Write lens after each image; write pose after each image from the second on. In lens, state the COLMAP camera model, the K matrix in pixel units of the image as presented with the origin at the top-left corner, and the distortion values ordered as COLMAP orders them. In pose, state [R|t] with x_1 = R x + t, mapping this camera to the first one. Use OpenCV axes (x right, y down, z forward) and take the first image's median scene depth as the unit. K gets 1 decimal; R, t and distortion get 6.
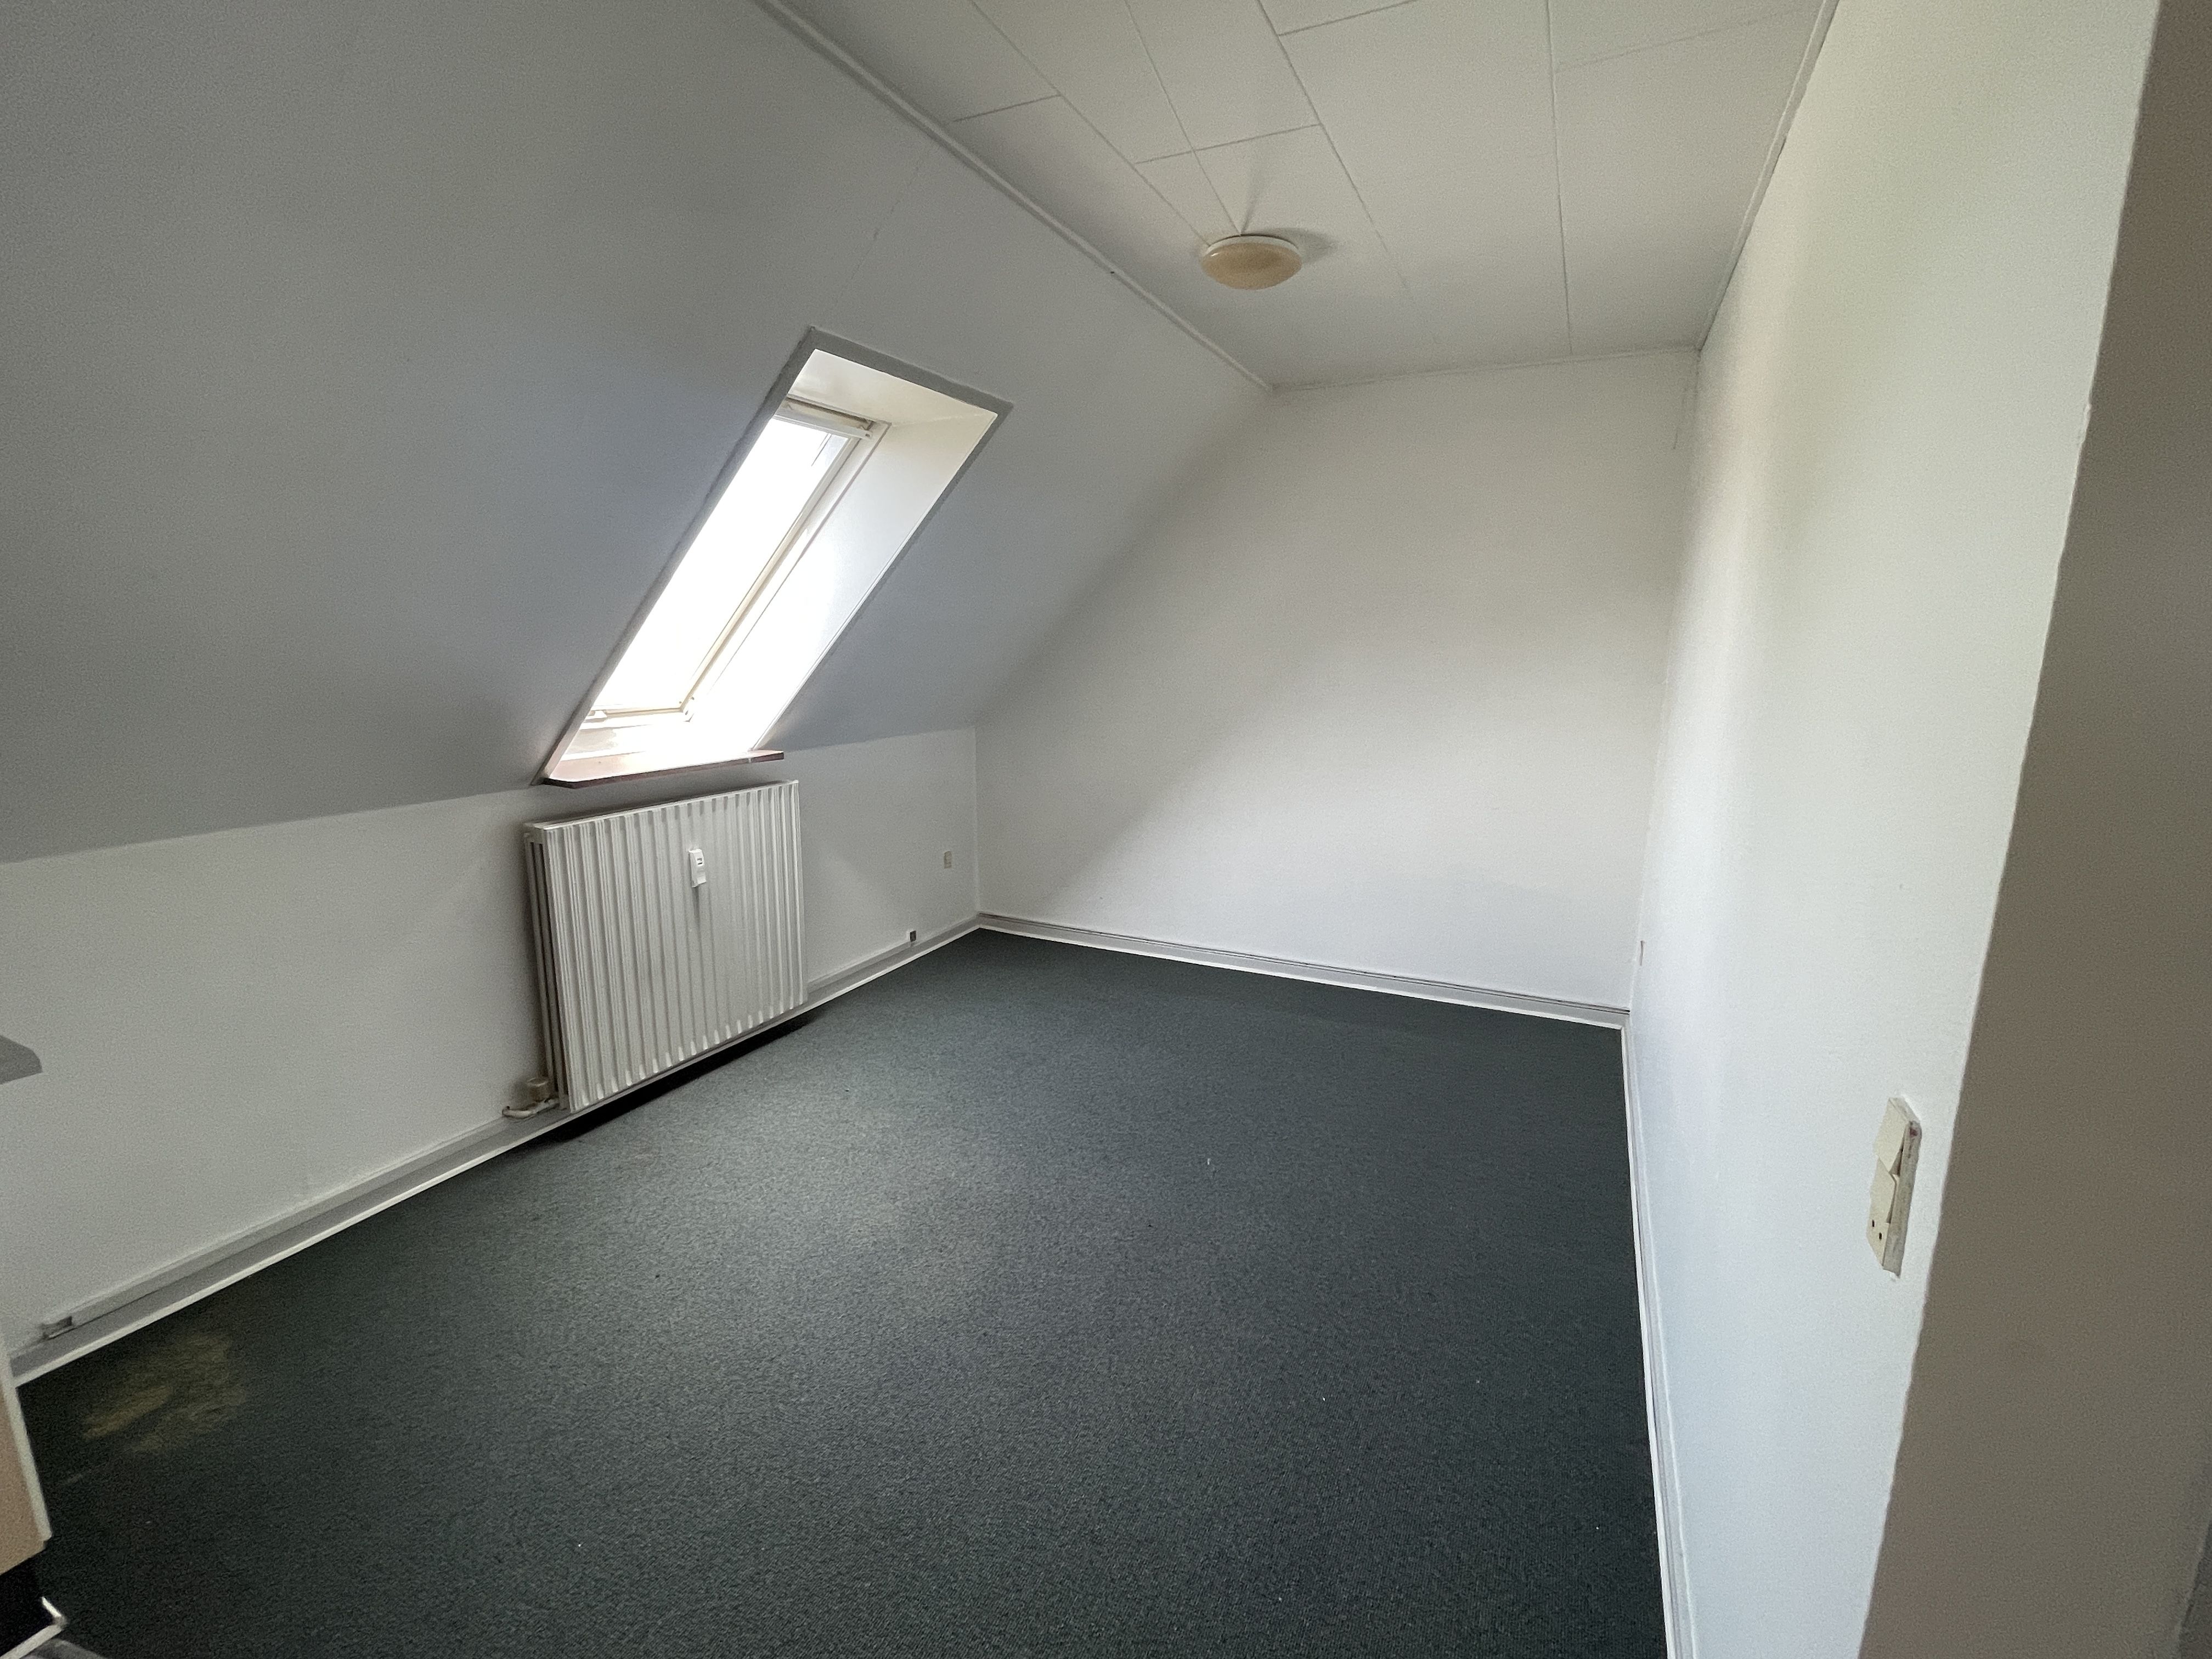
lens RADIAL K [[972.9, 0, 1111.4], [0, 972.9, 829.3], [0, 0, 1]] dist [-0.006303, 0.001164]
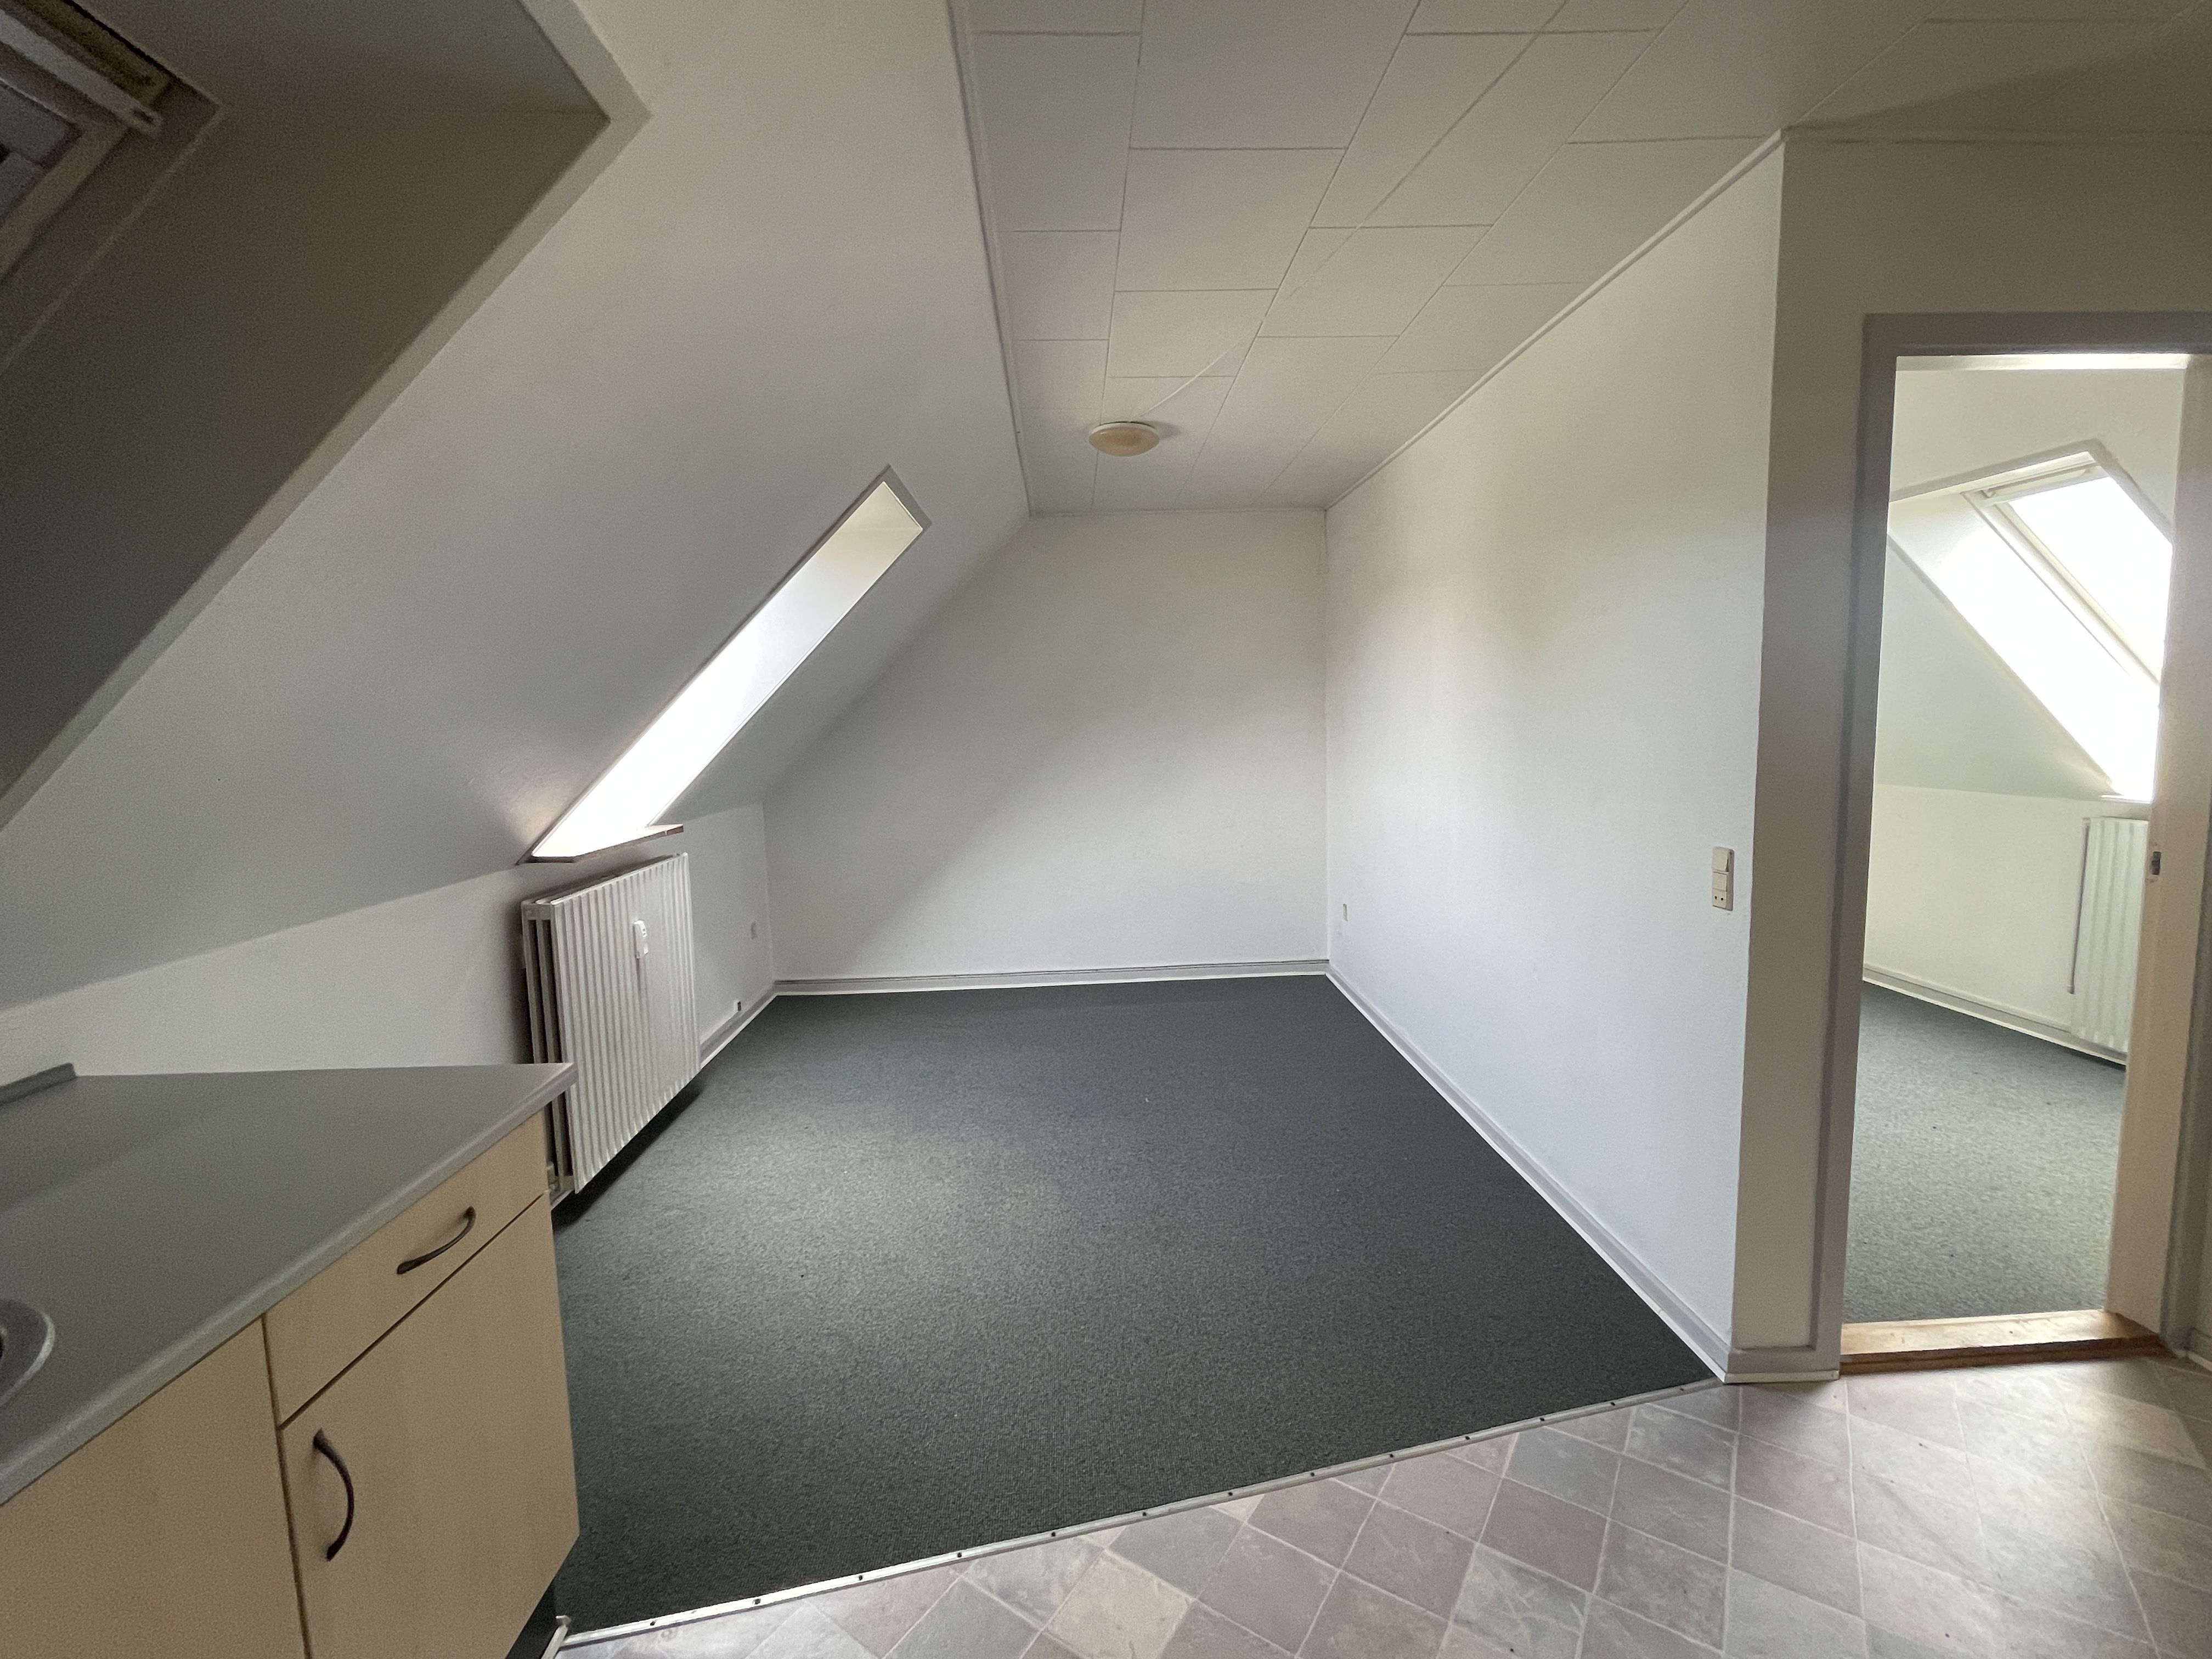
lens RADIAL K [[972.9, 0, 1106.4], [0, 972.9, 826.6], [0, 0, 1]] dist [-0.006303, 0.001164]
pose [[0.885528, -0.085124, 0.456722, -0.512978], [0.124776, 0.990528, -0.057310, 0.048506], [-0.447517, 0.107738, 0.887762, -0.162265]]
